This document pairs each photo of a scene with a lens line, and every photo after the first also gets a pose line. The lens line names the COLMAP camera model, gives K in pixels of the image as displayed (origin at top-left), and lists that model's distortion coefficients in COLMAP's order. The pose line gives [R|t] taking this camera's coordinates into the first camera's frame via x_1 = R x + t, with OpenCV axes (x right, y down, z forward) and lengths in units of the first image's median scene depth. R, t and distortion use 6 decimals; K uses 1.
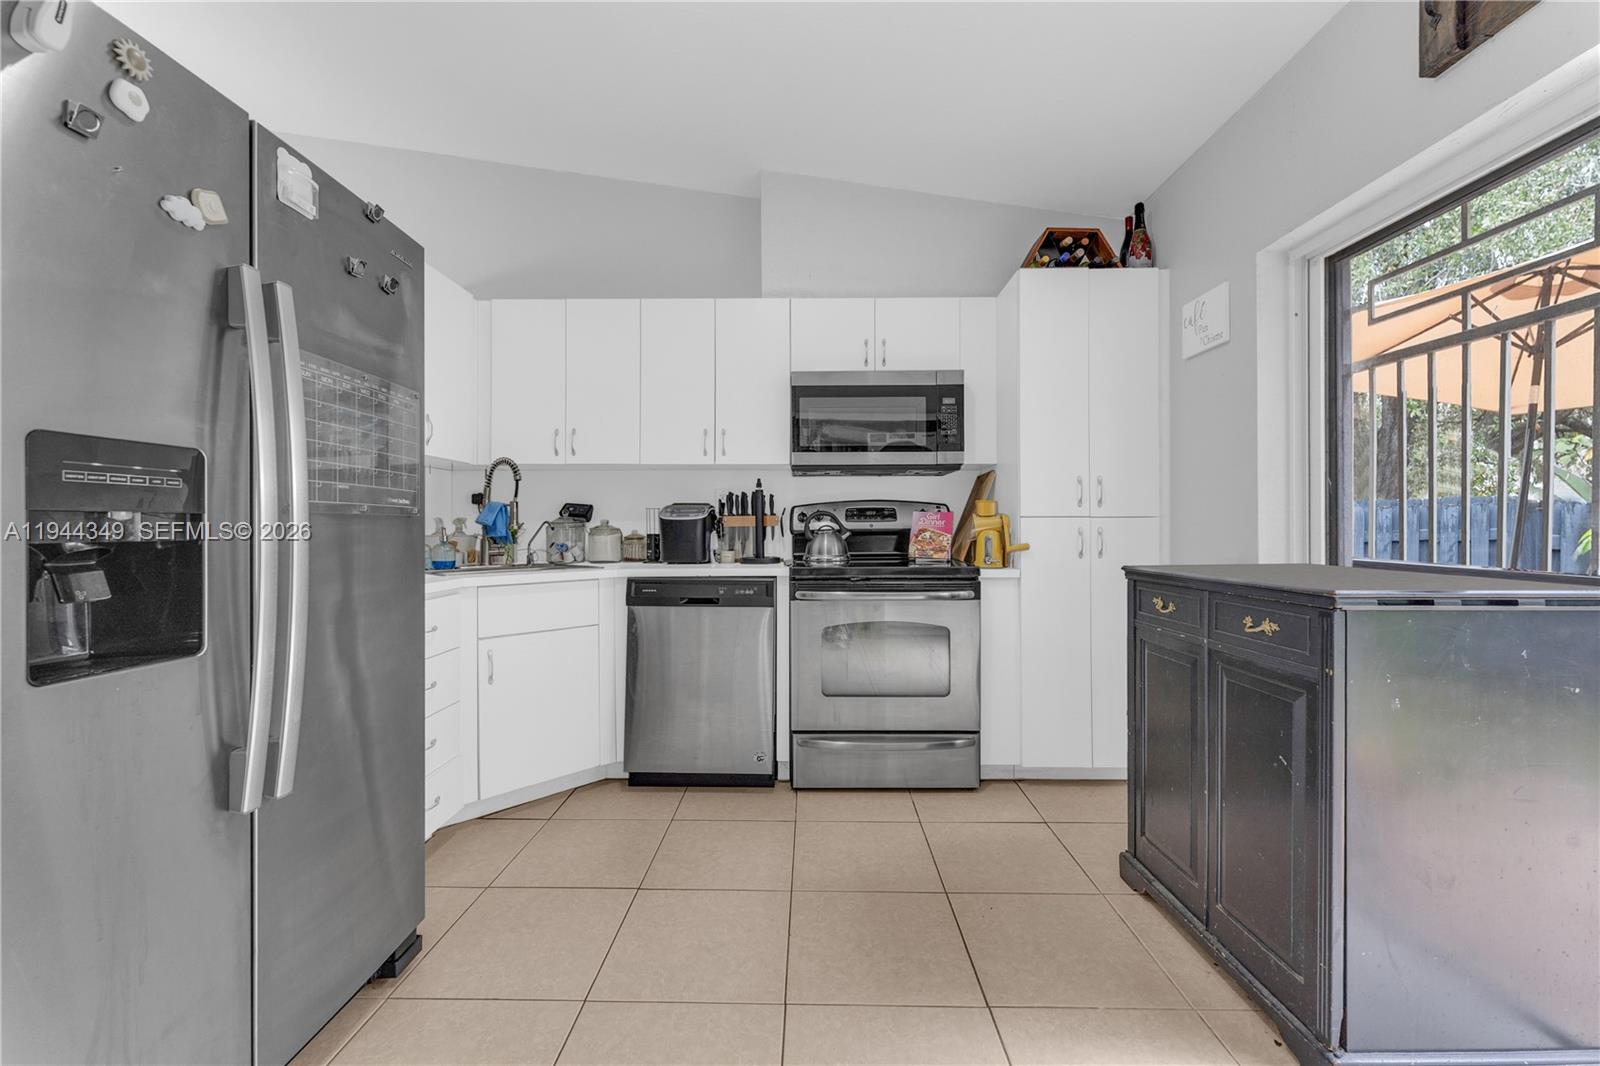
lens RADIAL K [[642.4, 0, 796.7], [0, 642.4, 526.2], [0, 0, 1]] dist [-0.000181, -0.000148]
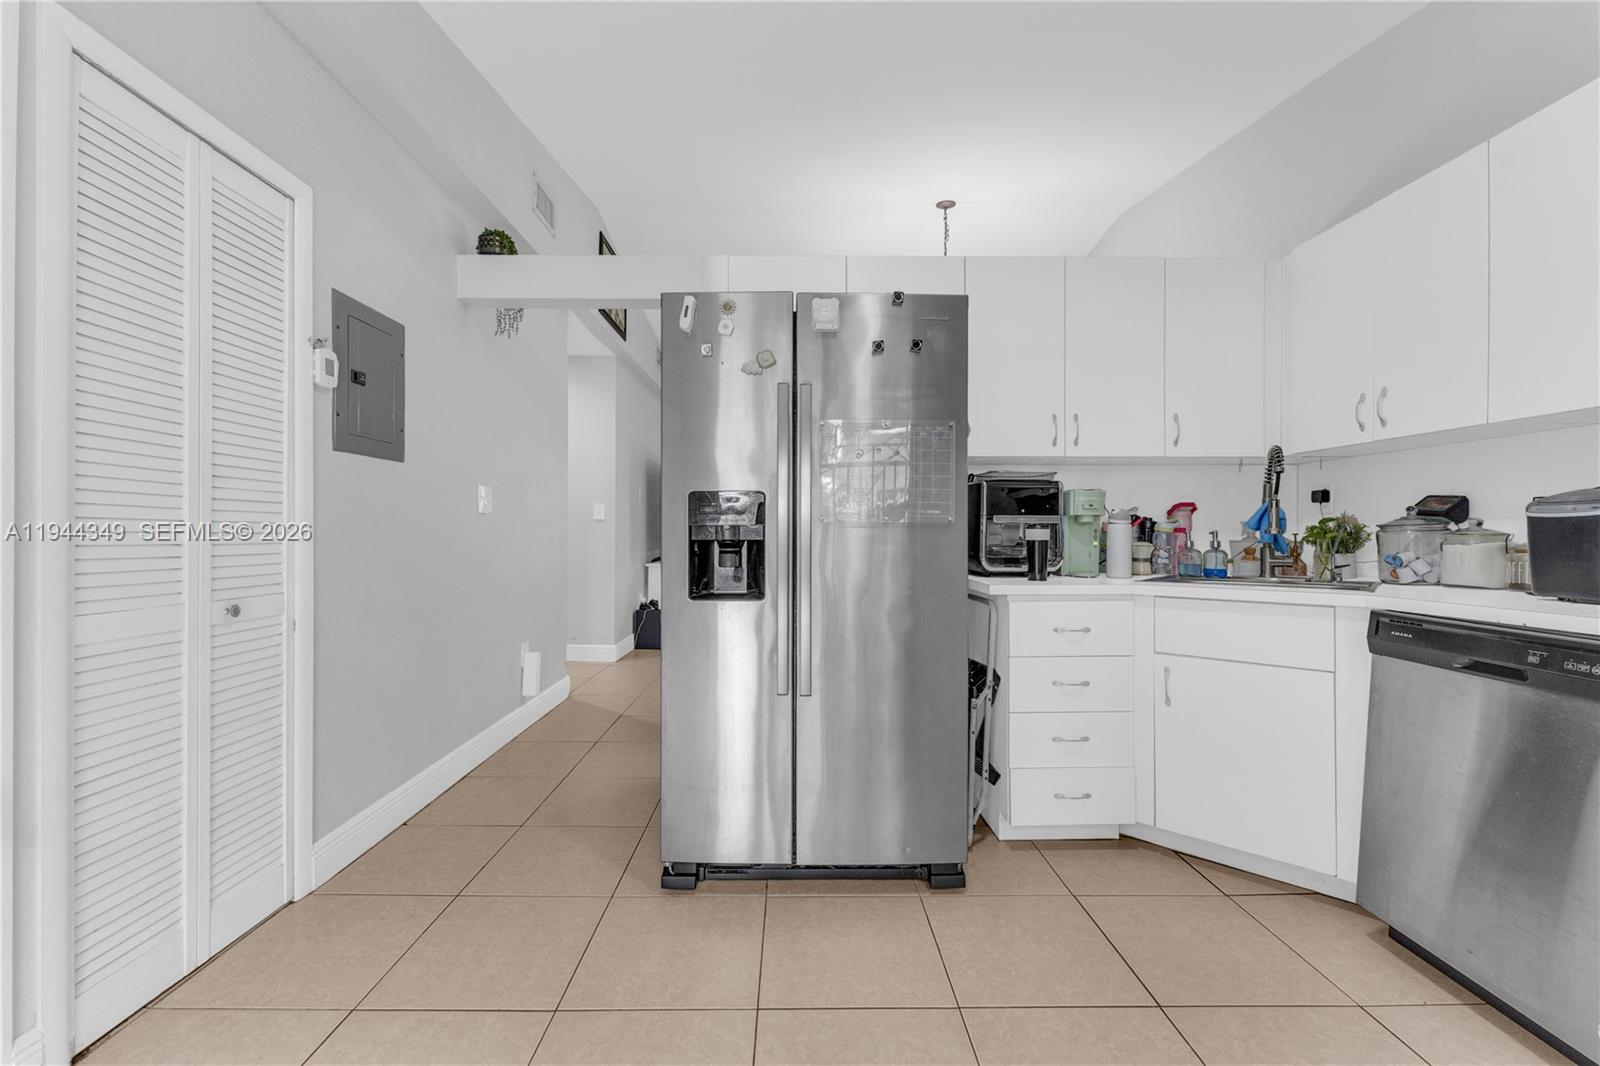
lens RADIAL K [[651.7, 0, 800.0], [0, 651.7, 533.0], [0, 0, 1]] dist [0.000223, 0.000063]
pose [[0.032454, 0.000856, -0.999473, 0.360979], [0.003417, 0.999994, 0.000967, 0.000452], [0.999467, -0.003447, 0.032451, 0.388142]]
